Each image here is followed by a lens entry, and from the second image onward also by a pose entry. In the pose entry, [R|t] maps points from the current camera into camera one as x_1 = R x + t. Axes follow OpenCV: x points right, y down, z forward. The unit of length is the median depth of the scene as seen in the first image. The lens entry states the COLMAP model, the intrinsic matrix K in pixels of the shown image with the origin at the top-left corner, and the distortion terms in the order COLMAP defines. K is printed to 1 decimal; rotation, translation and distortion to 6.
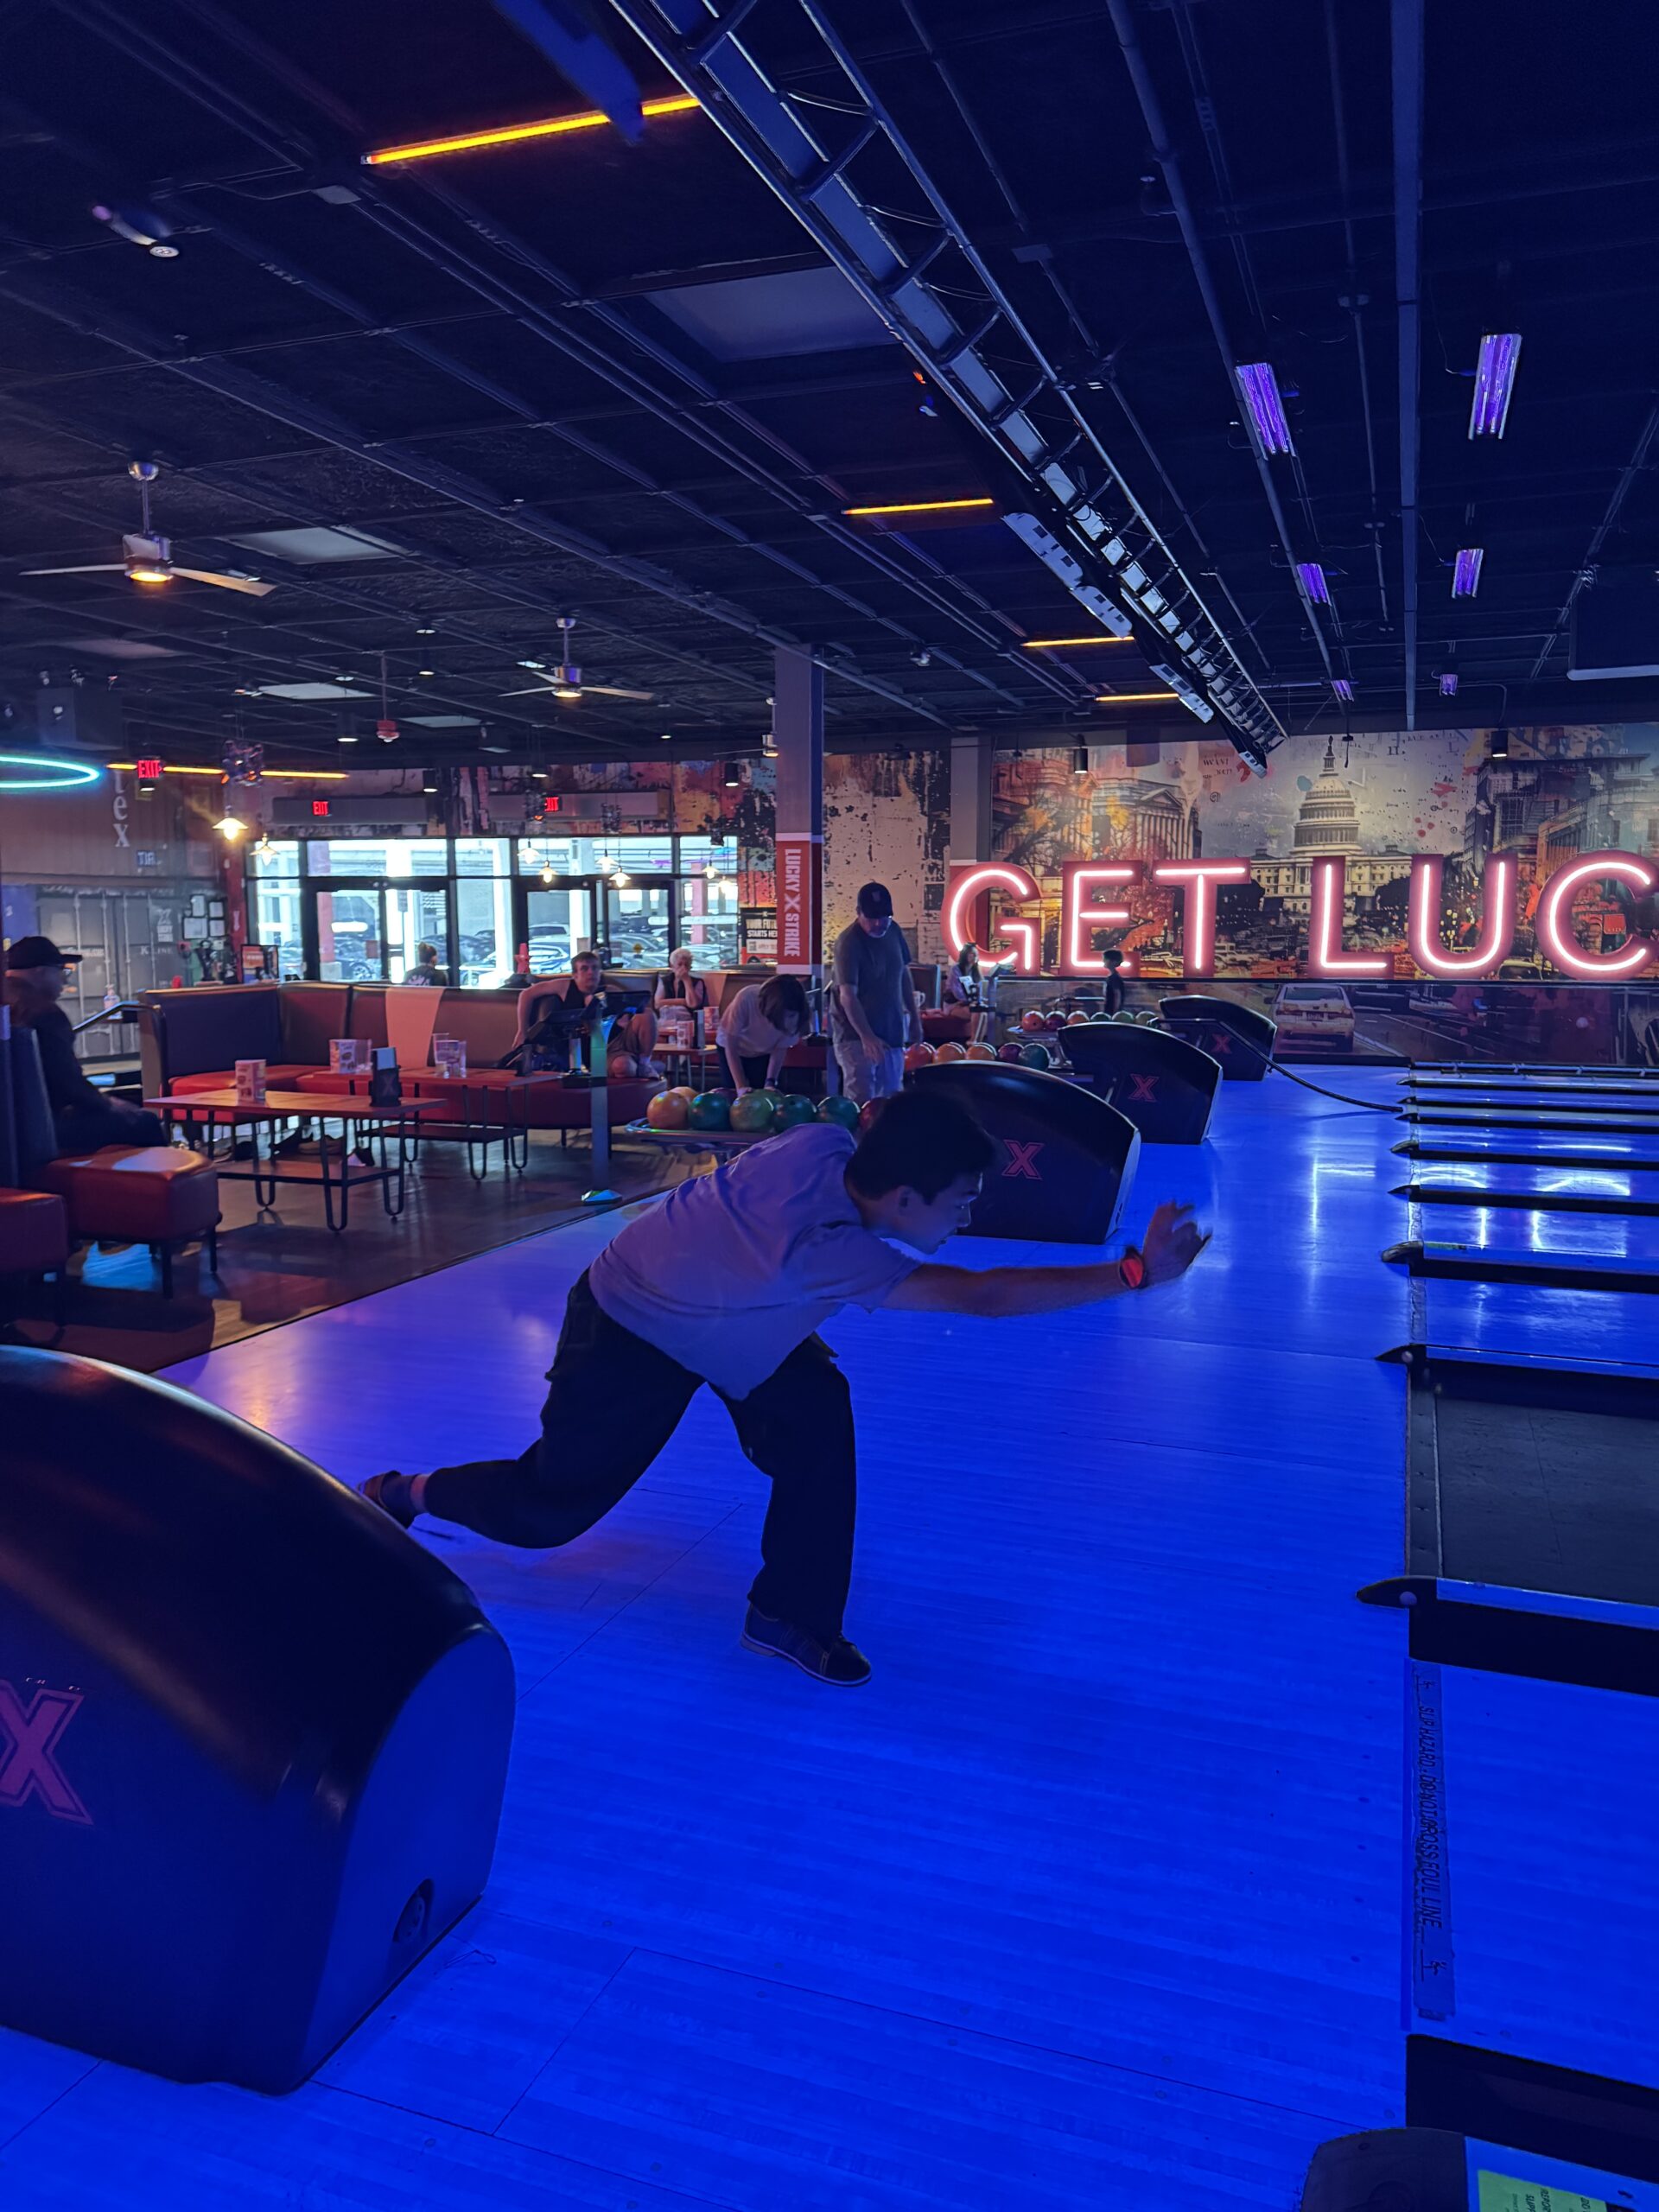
lens RADIAL K [[1549.6, 0, 837.8], [0, 1549.6, 1115.6], [0, 0, 1]] dist [0.063717, -0.077651]
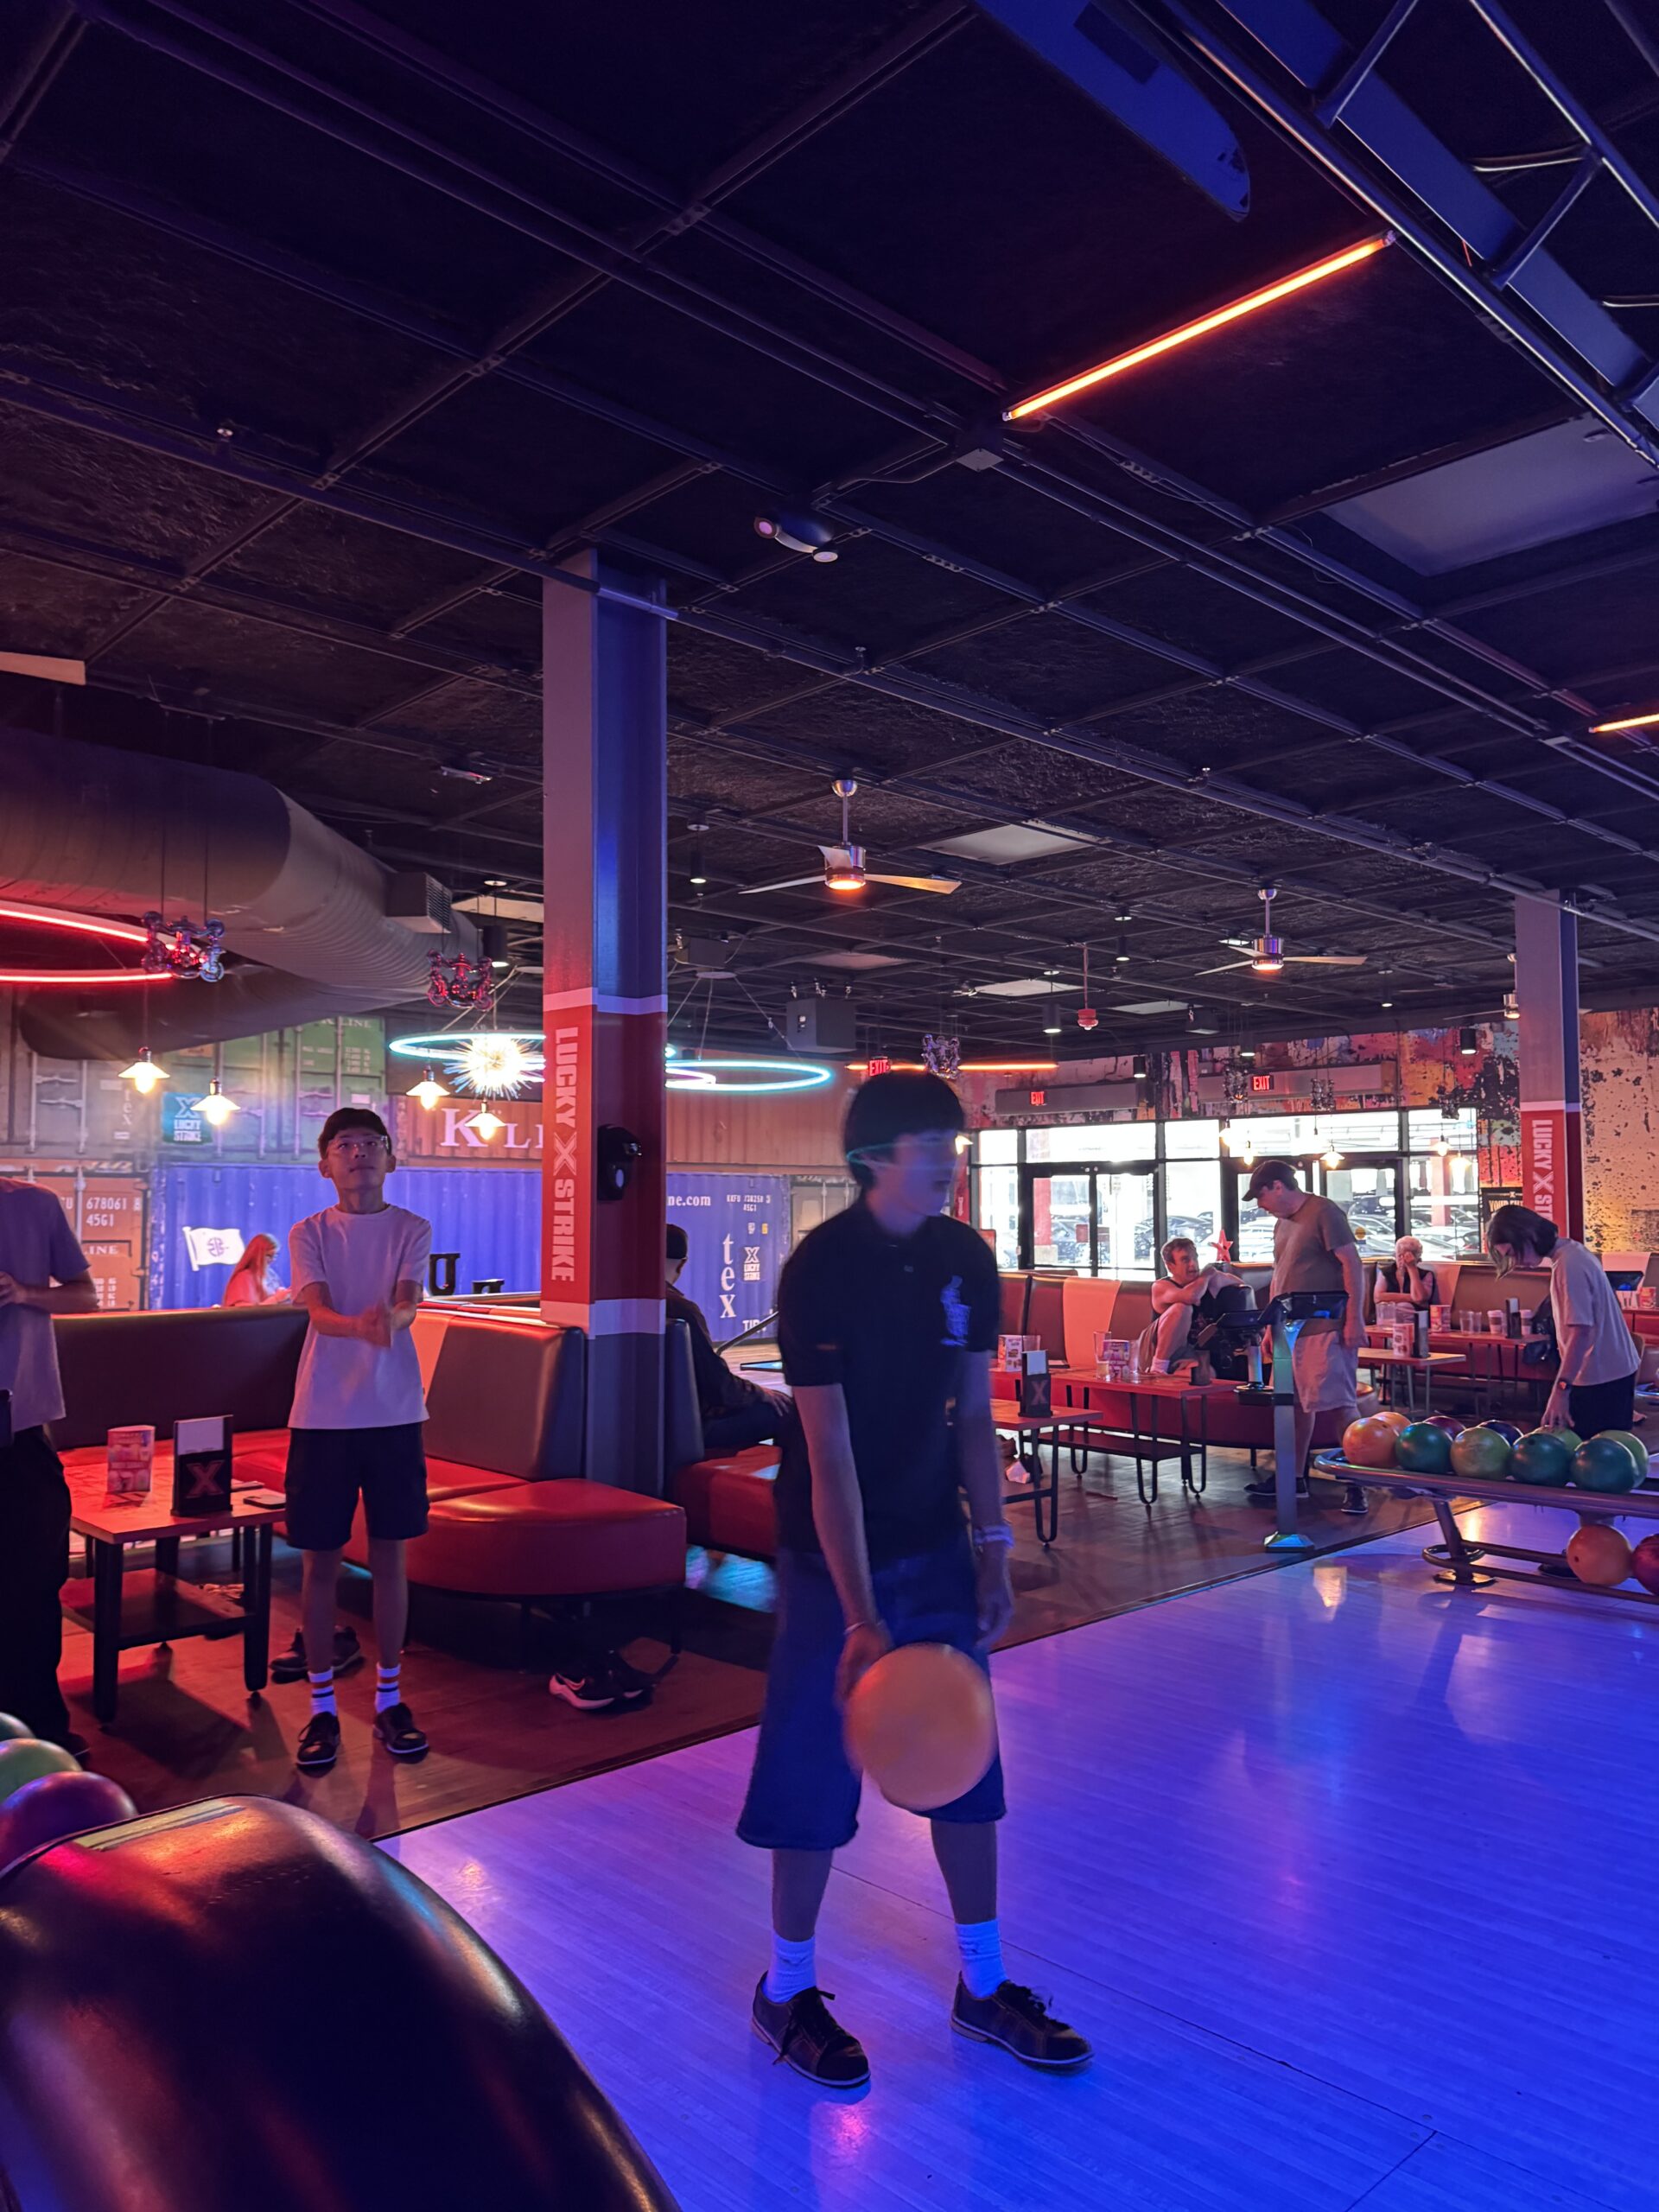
lens RADIAL K [[1549.6, 0, 844.9], [0, 1549.6, 1130.0], [0, 0, 1]] dist [0.063717, -0.077651]
pose [[0.898350, -0.028087, -0.438381, 0.005145], [-0.046589, 0.986233, -0.158661, -0.015335], [0.436802, 0.162957, 0.884674, 0.089610]]
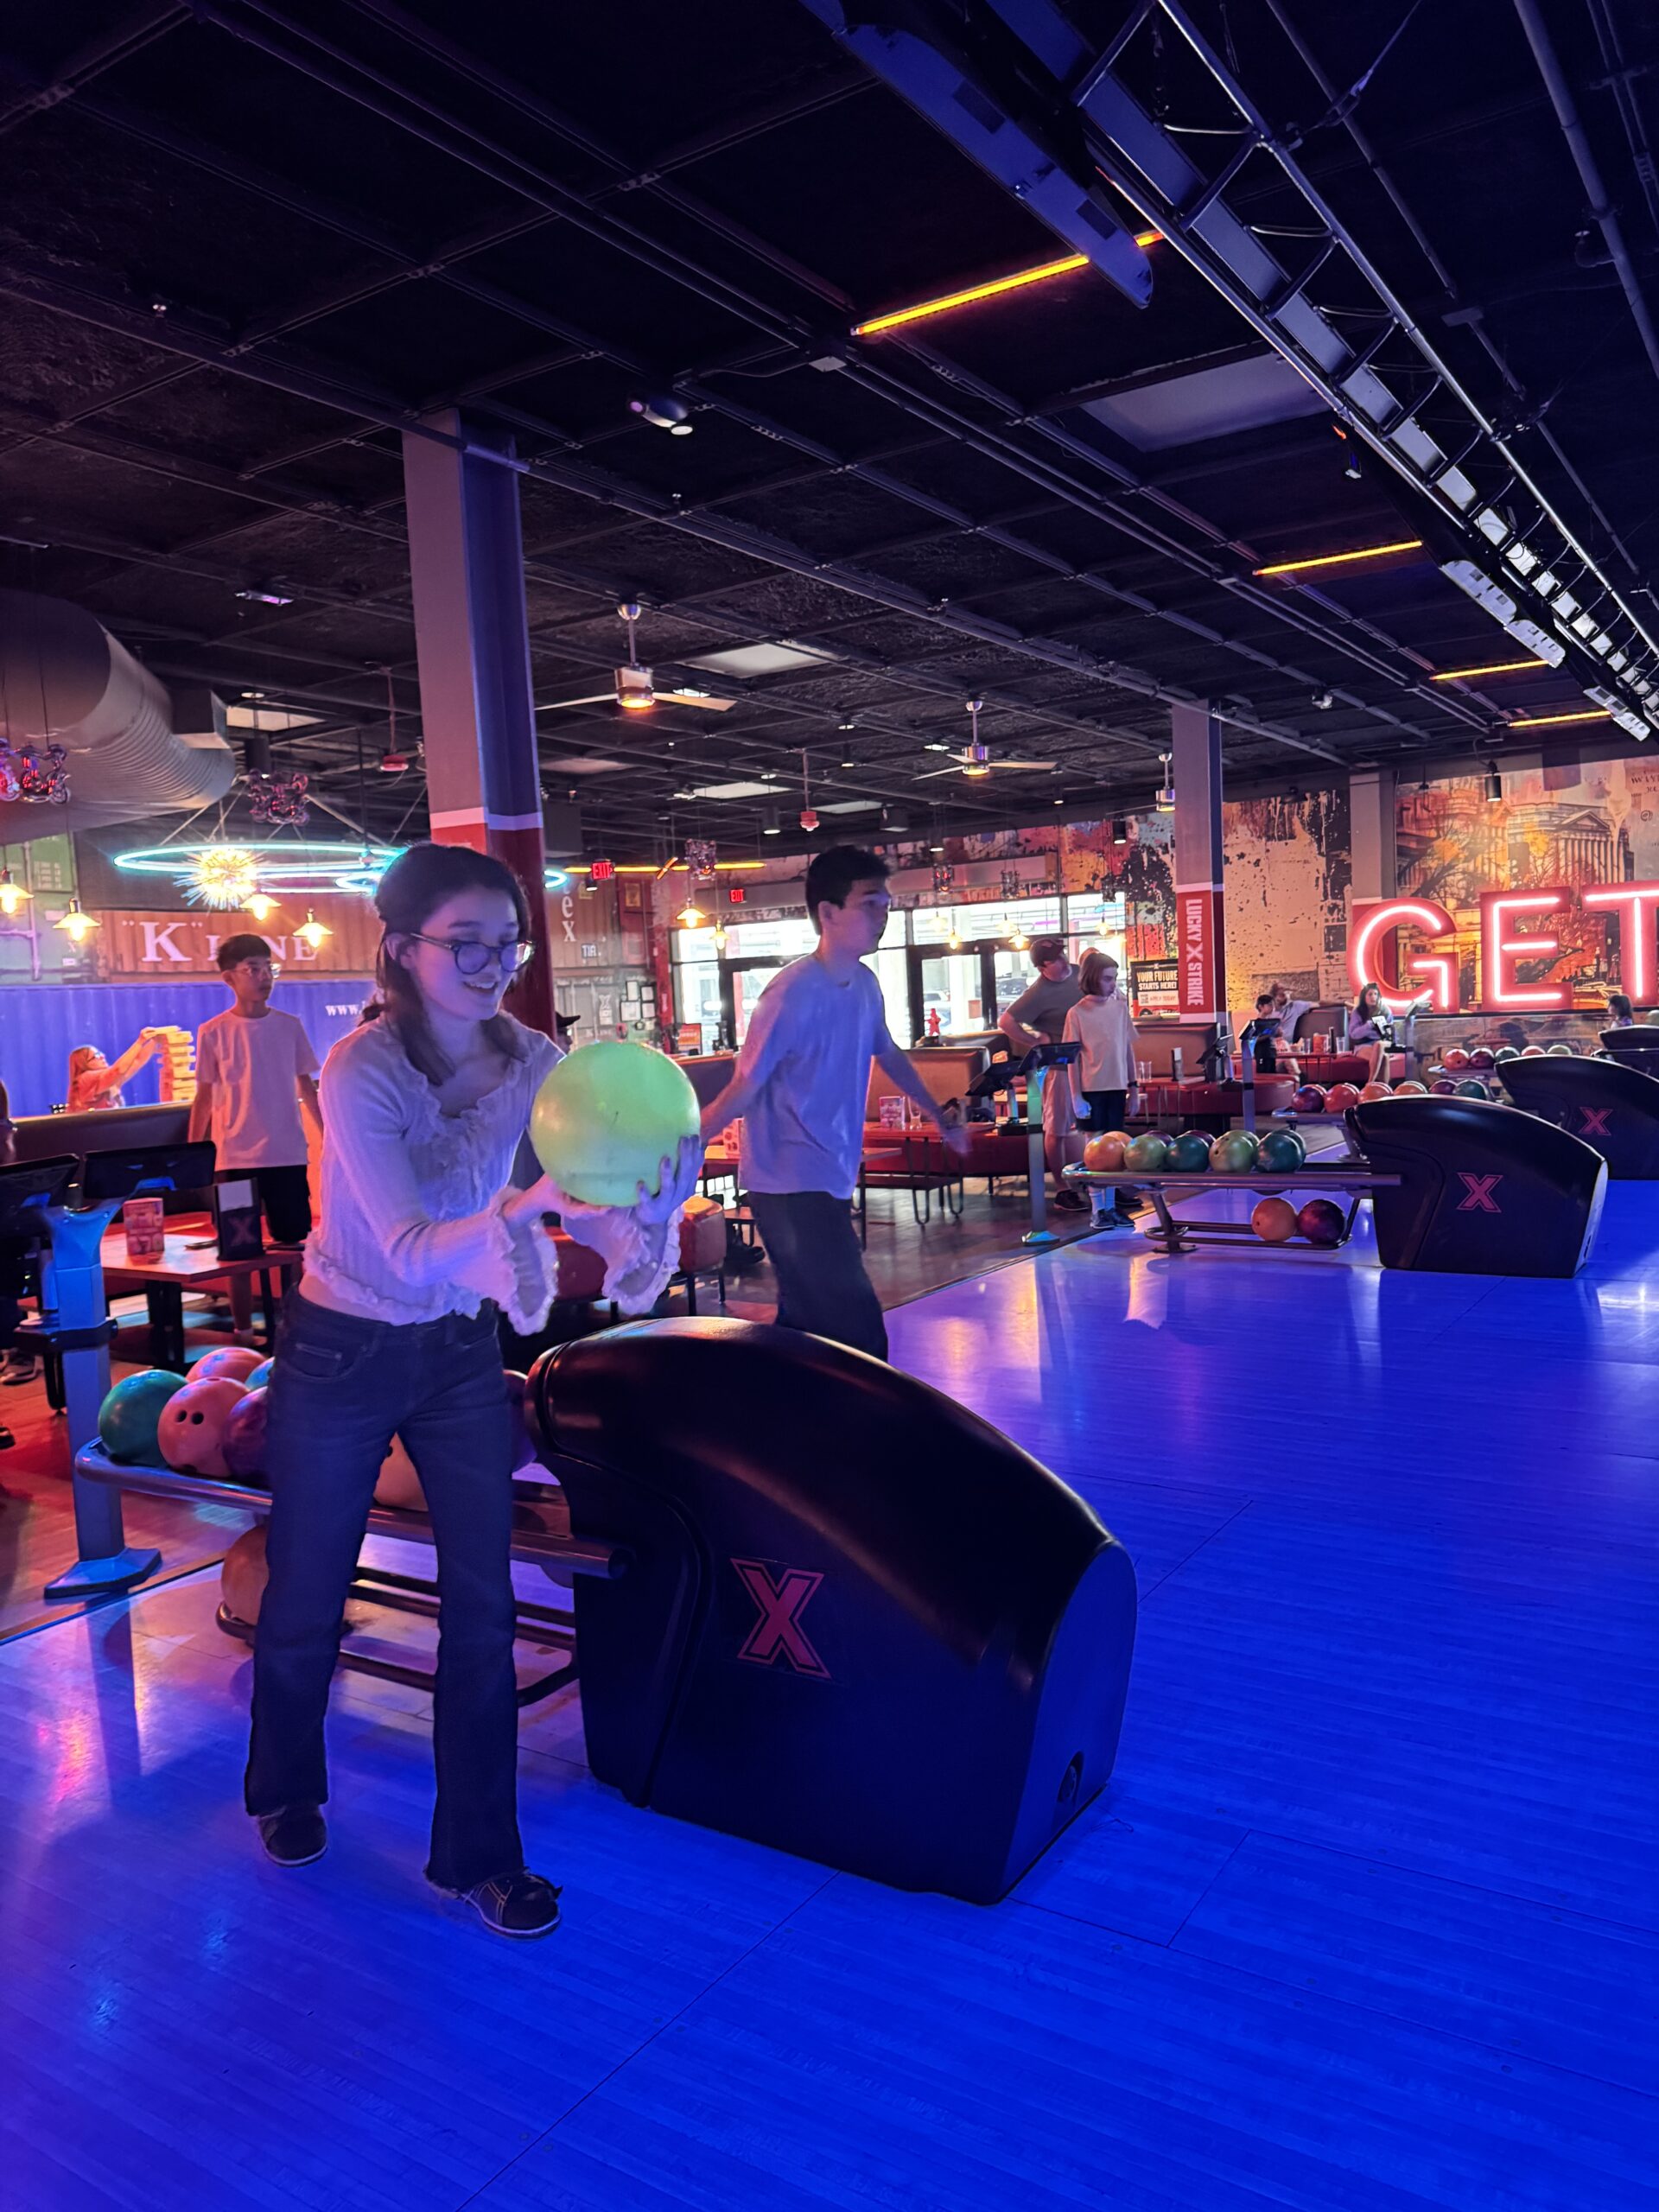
lens RADIAL K [[1549.6, 0, 845.6], [0, 1549.6, 1113.0], [0, 0, 1]] dist [0.063717, -0.077651]
pose [[0.972631, -0.034802, -0.229735, -0.027751], [0.025419, 0.998722, -0.043677, 0.007742], [0.230962, 0.036642, 0.972273, -0.047511]]
